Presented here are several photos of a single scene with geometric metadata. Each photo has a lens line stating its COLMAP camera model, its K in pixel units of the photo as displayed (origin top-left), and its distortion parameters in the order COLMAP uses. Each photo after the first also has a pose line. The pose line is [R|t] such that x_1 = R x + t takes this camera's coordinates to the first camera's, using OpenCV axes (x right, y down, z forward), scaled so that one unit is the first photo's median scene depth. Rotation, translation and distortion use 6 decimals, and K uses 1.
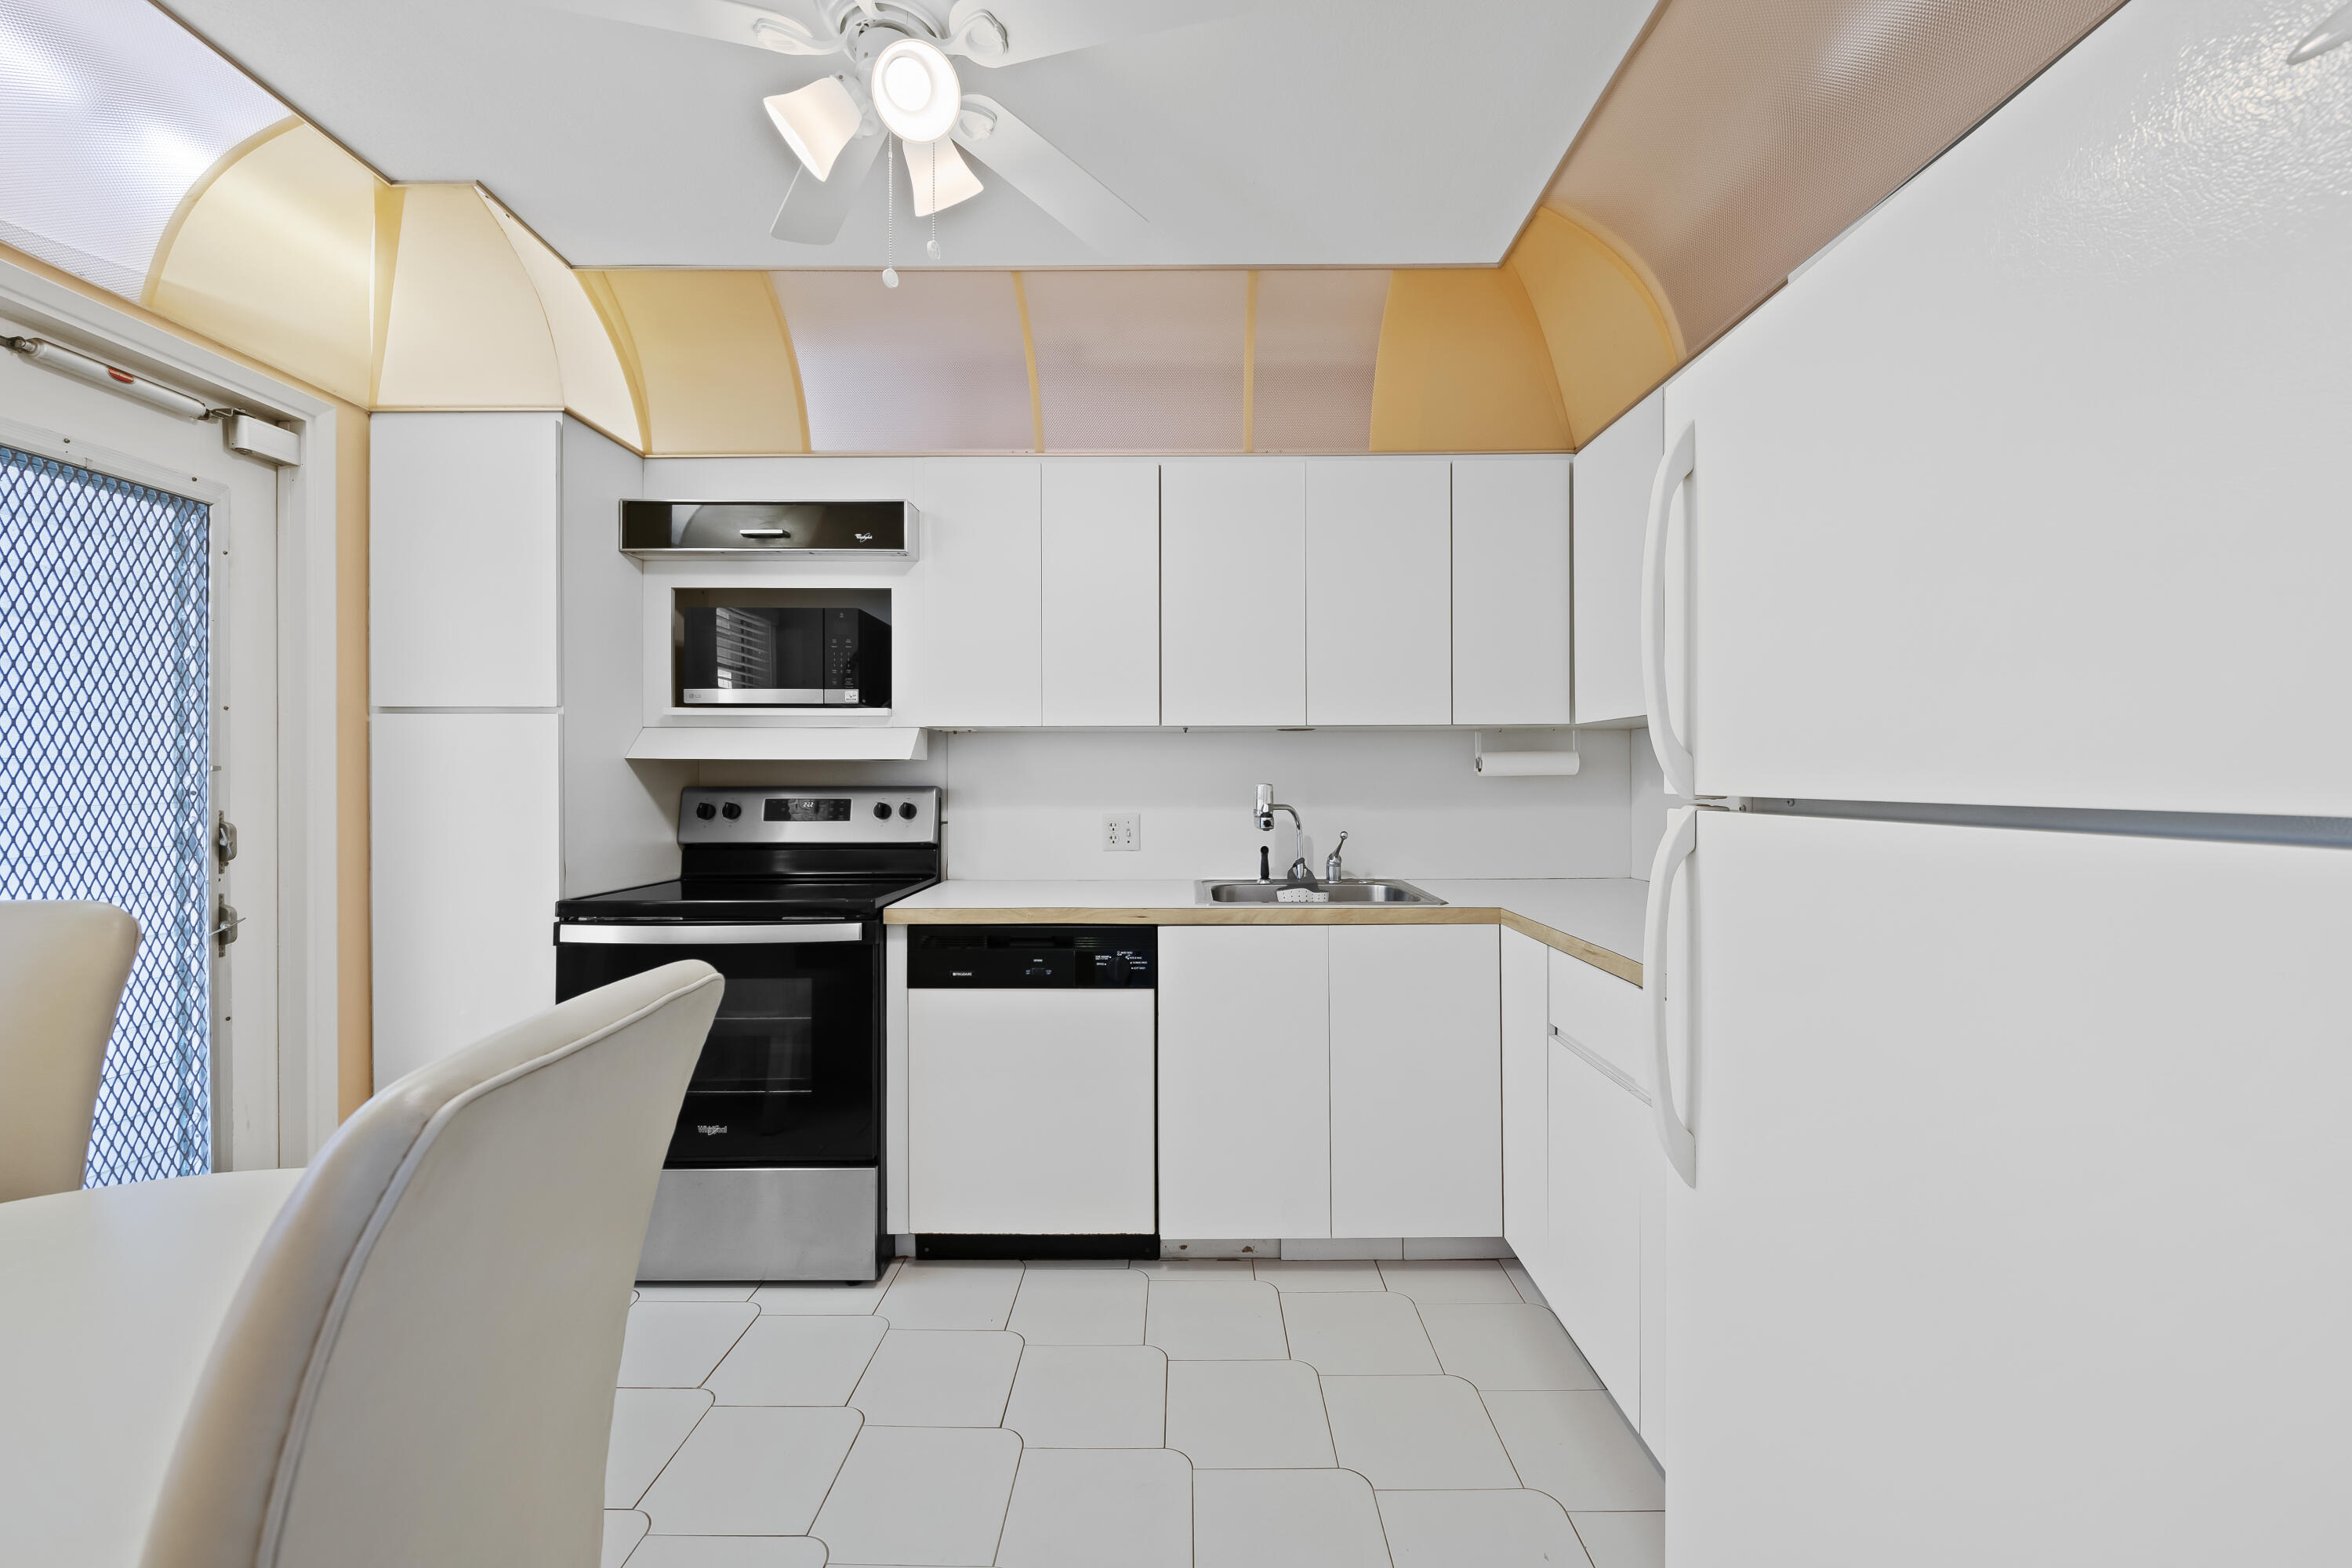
lens RADIAL K [[926.9, 0, 1185.9], [0, 926.9, 779.5], [0, 0, 1]] dist [0.001809, -0.004062]
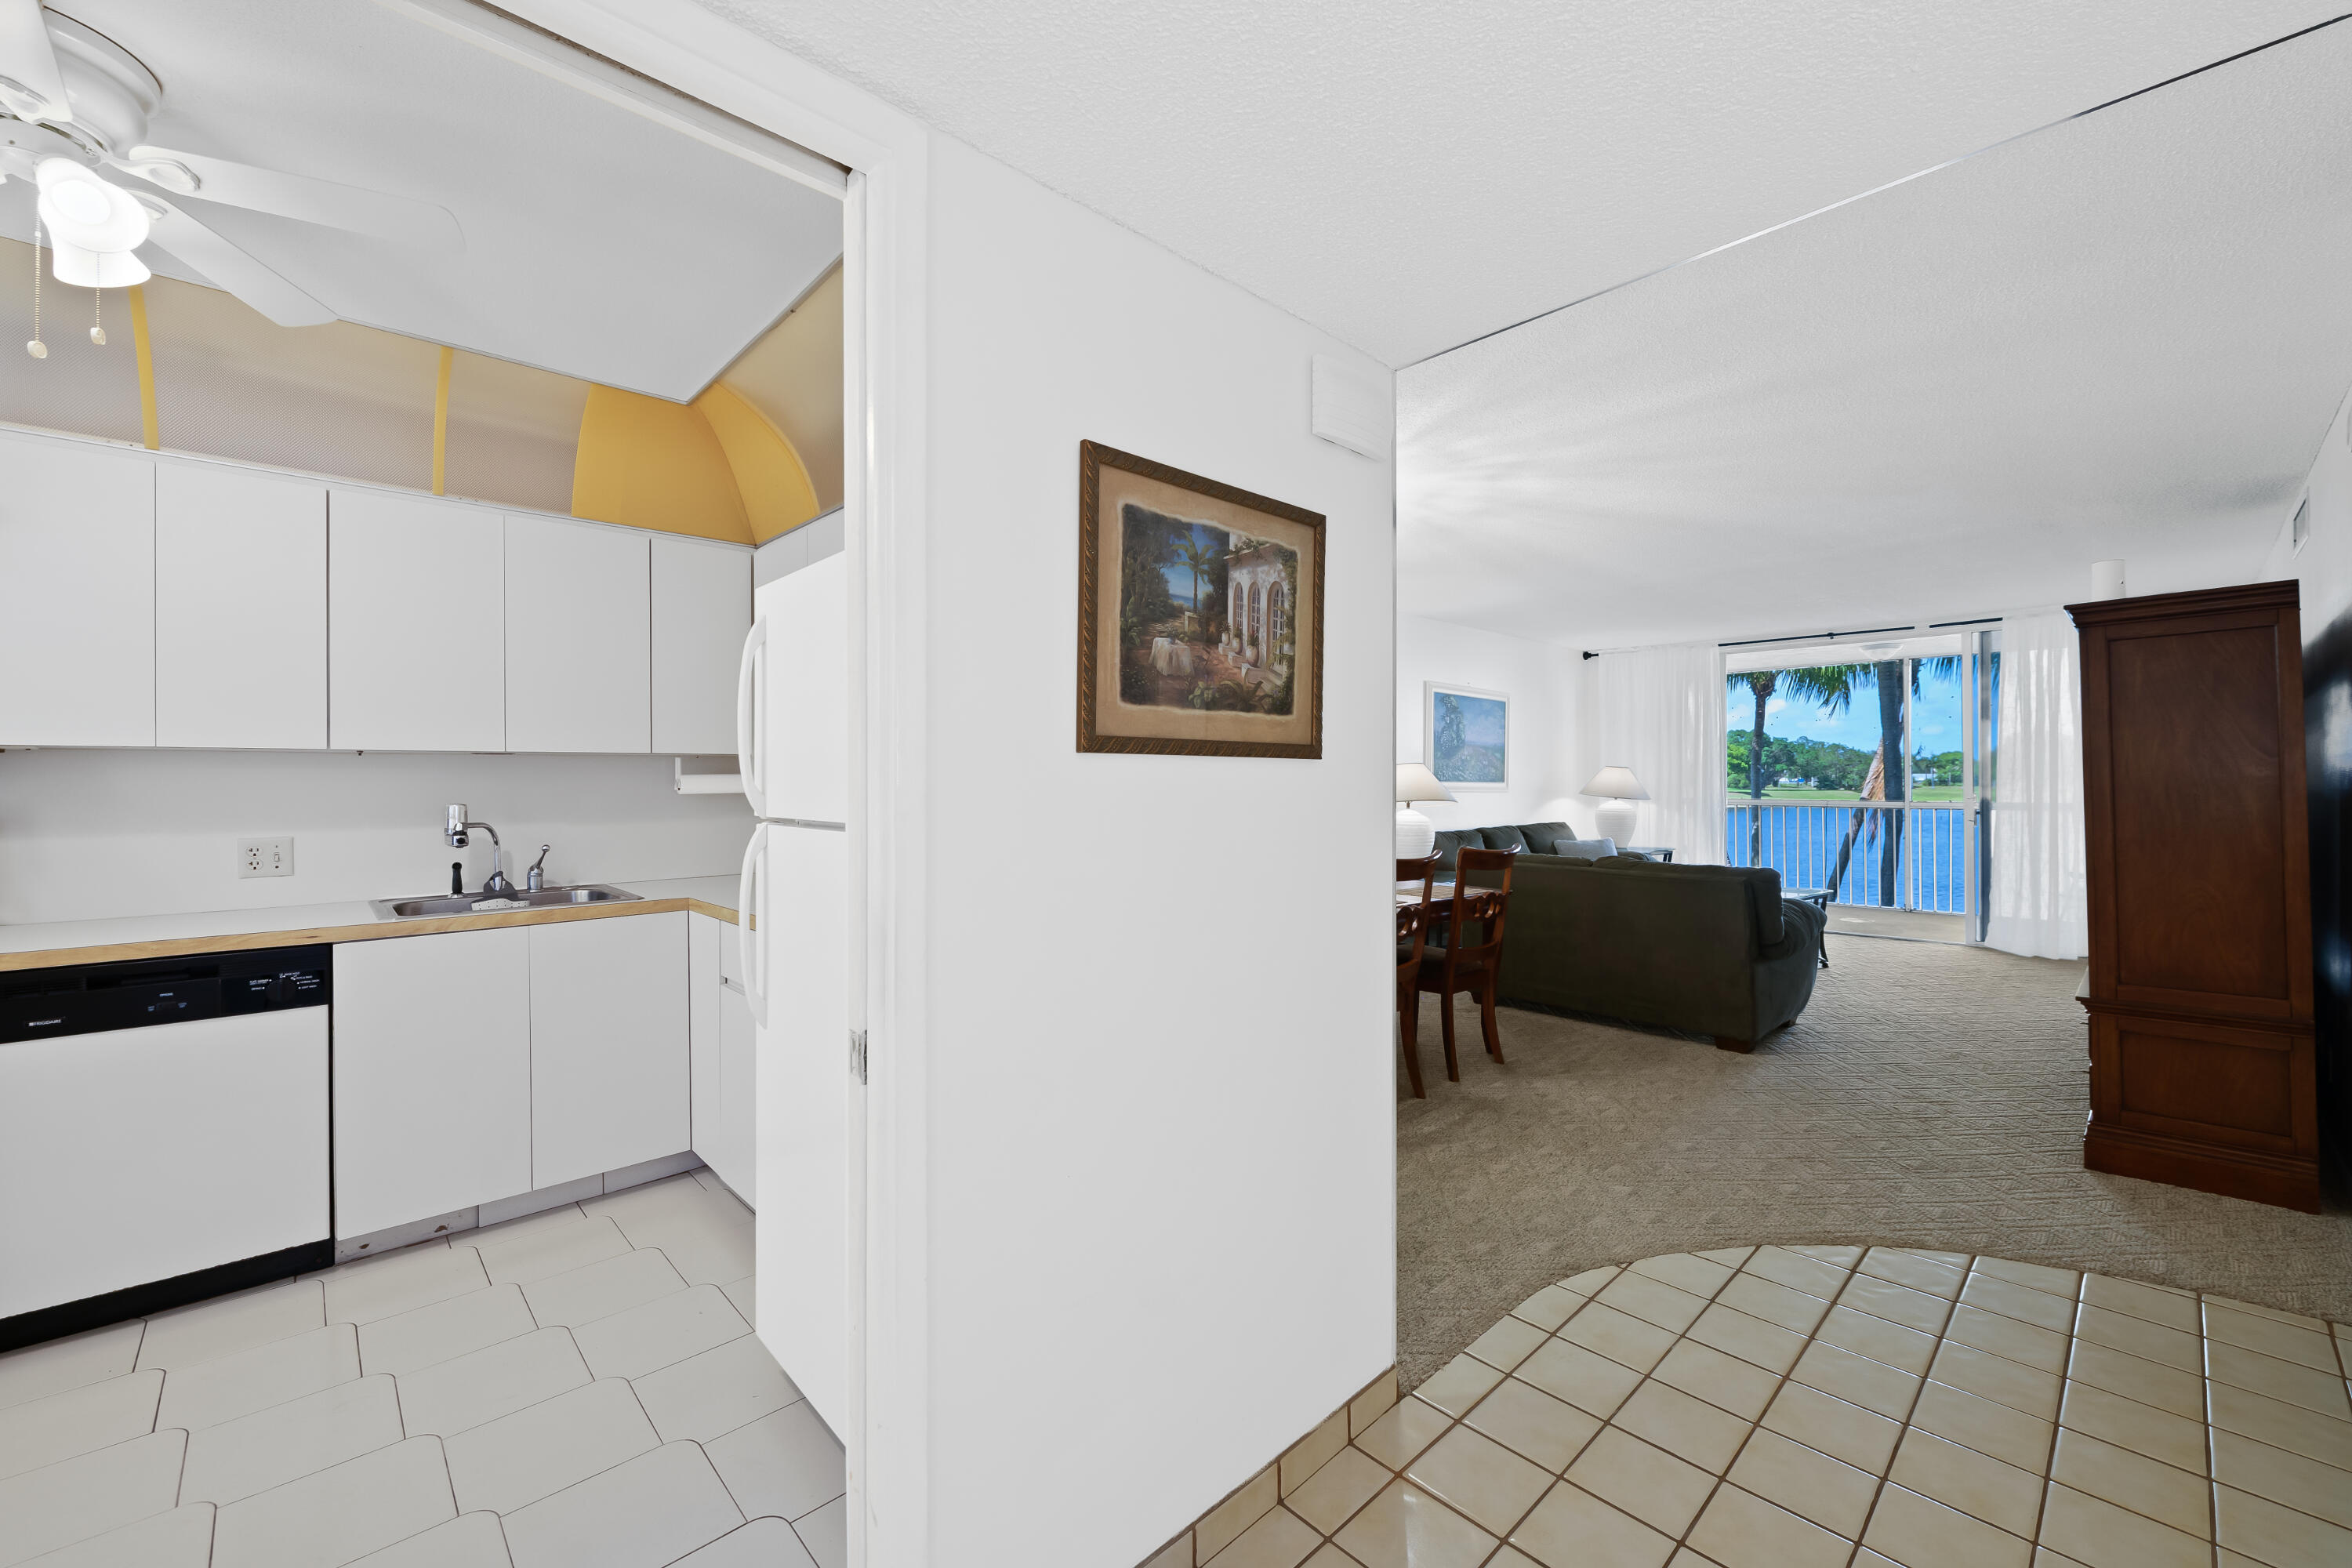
lens RADIAL K [[926.9, 0, 1185.9], [0, 926.9, 779.5], [0, 0, 1]] dist [0.001809, -0.004062]
pose [[0.719688, -0.000446, 0.694297, -0.058696], [0.001992, 0.999997, -0.001423, -0.023073], [-0.694295, 0.002407, 0.719687, -0.397967]]
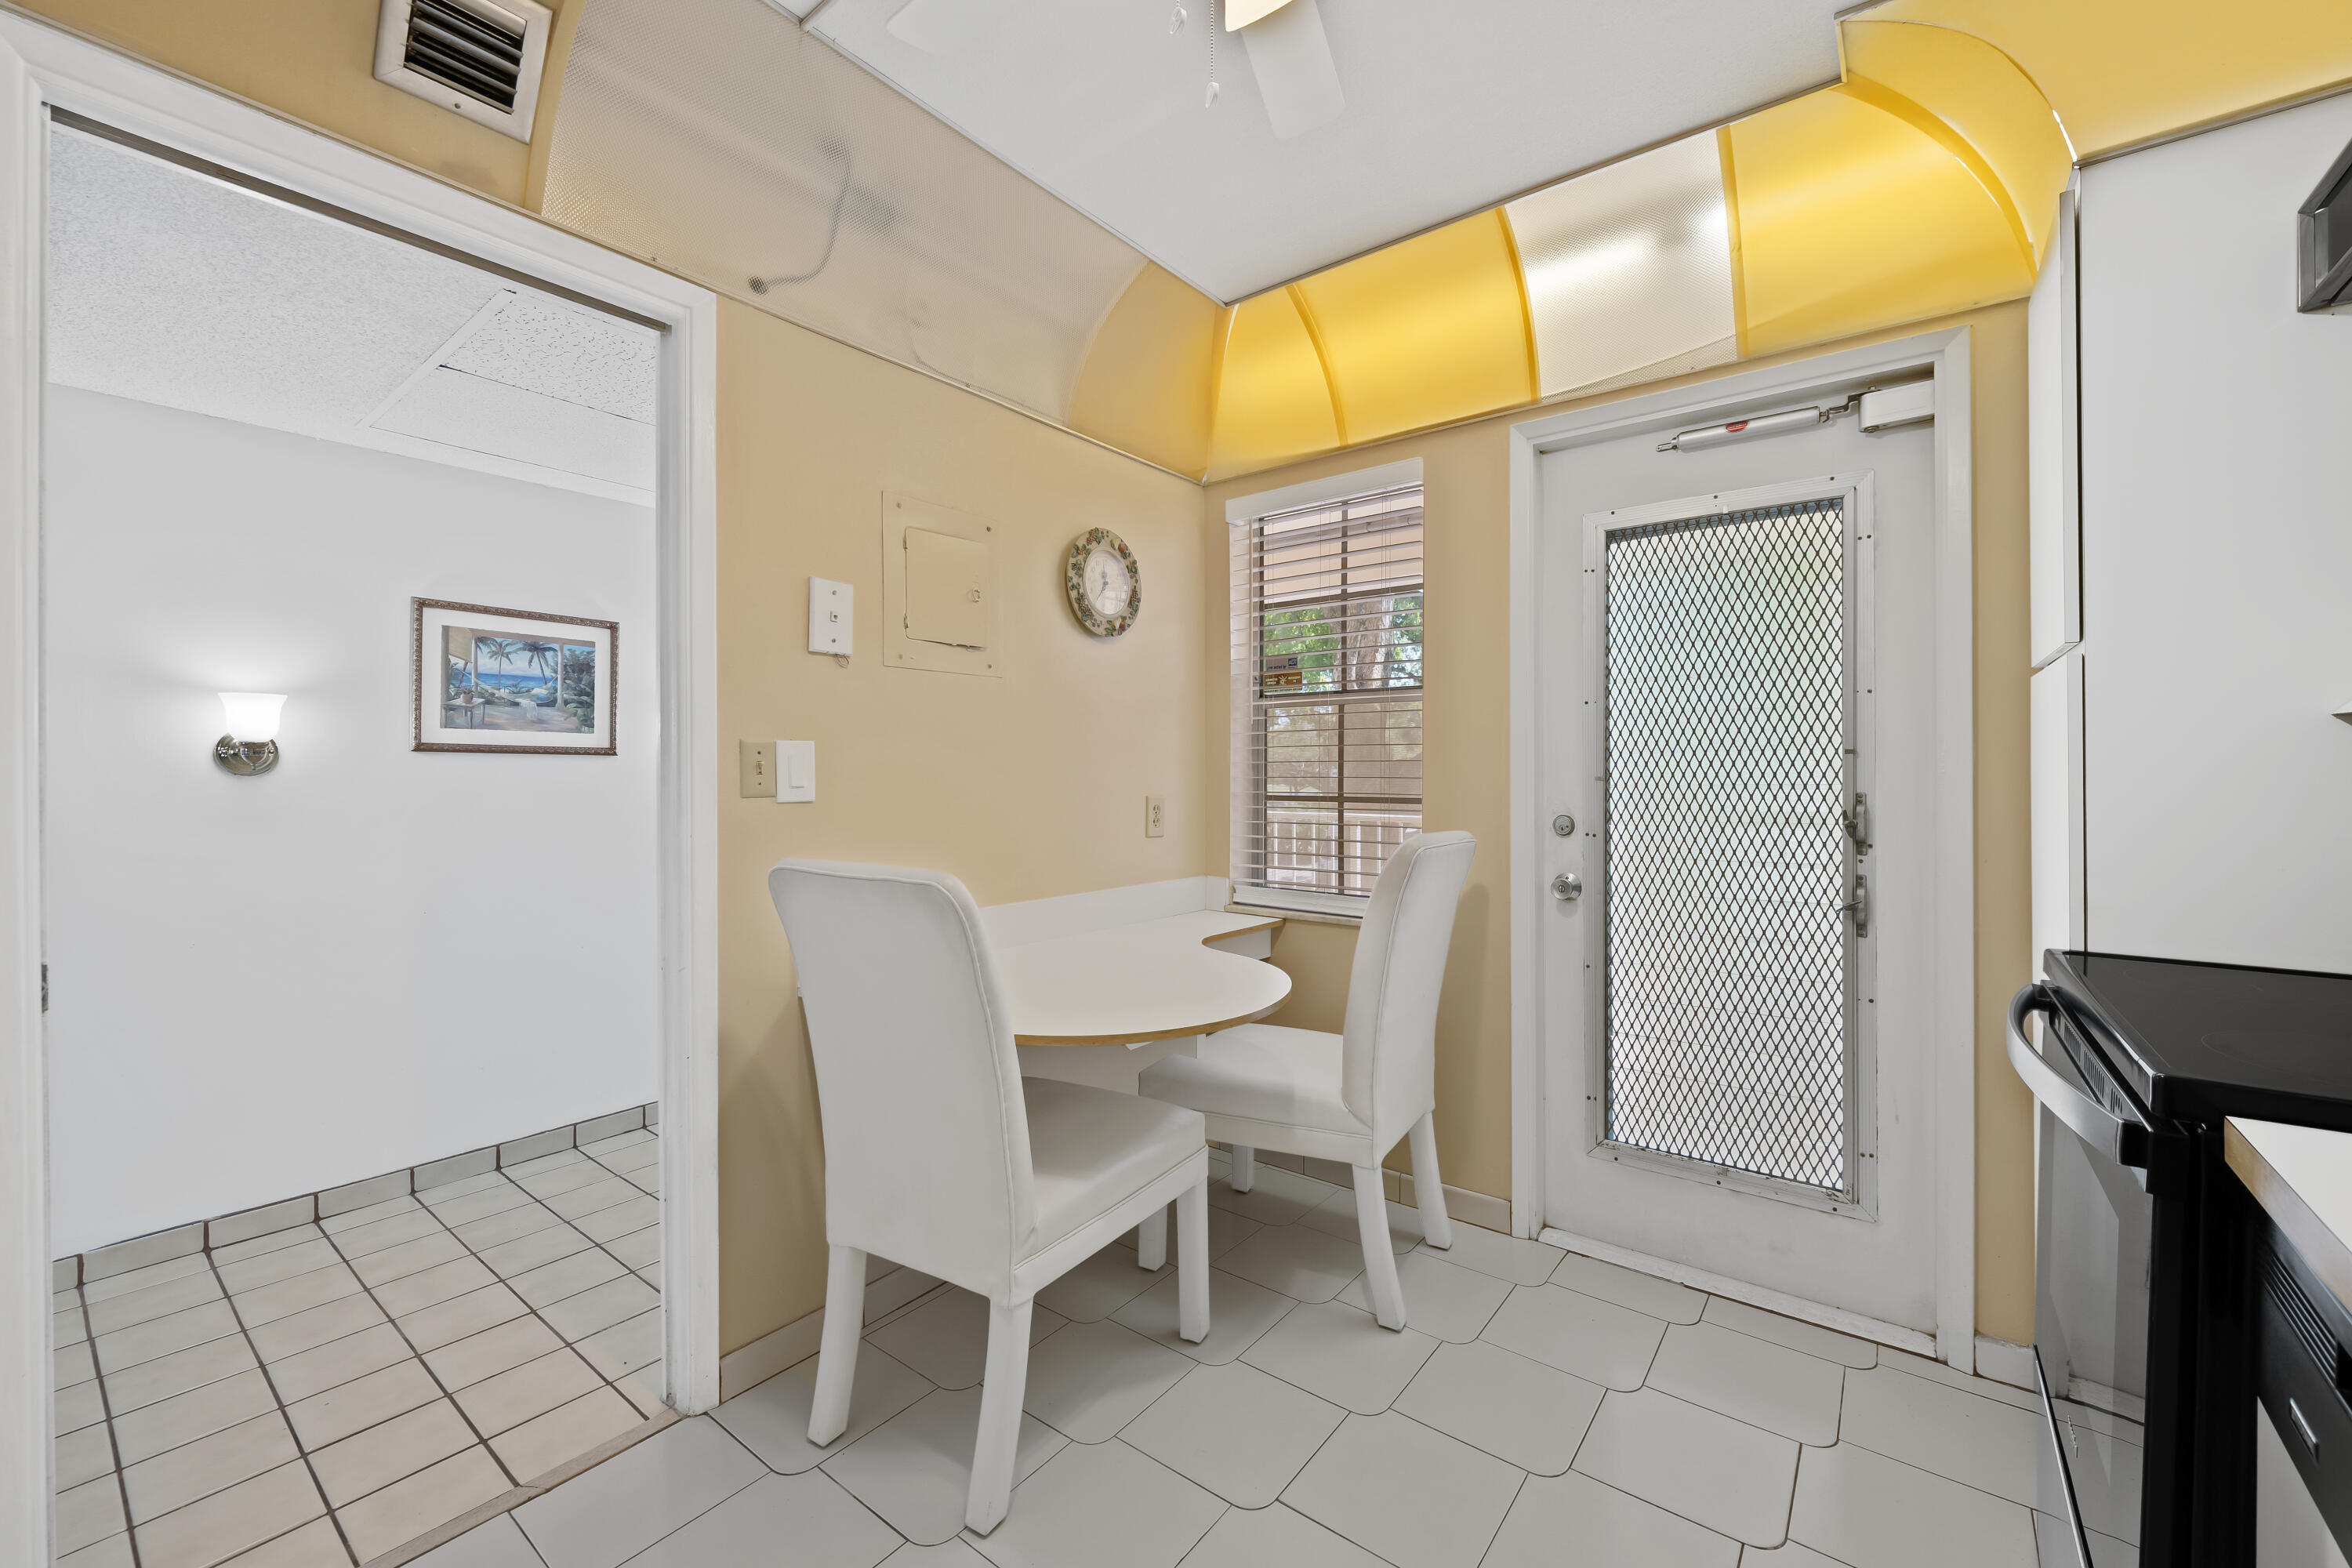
lens RADIAL K [[926.9, 0, 1185.9], [0, 926.9, 779.5], [0, 0, 1]] dist [0.001809, -0.004062]
pose [[-0.605691, 0.002984, -0.795694, 0.175135], [-0.000766, 0.999990, 0.004334, 0.012592], [0.795699, 0.003235, -0.605683, 0.834442]]
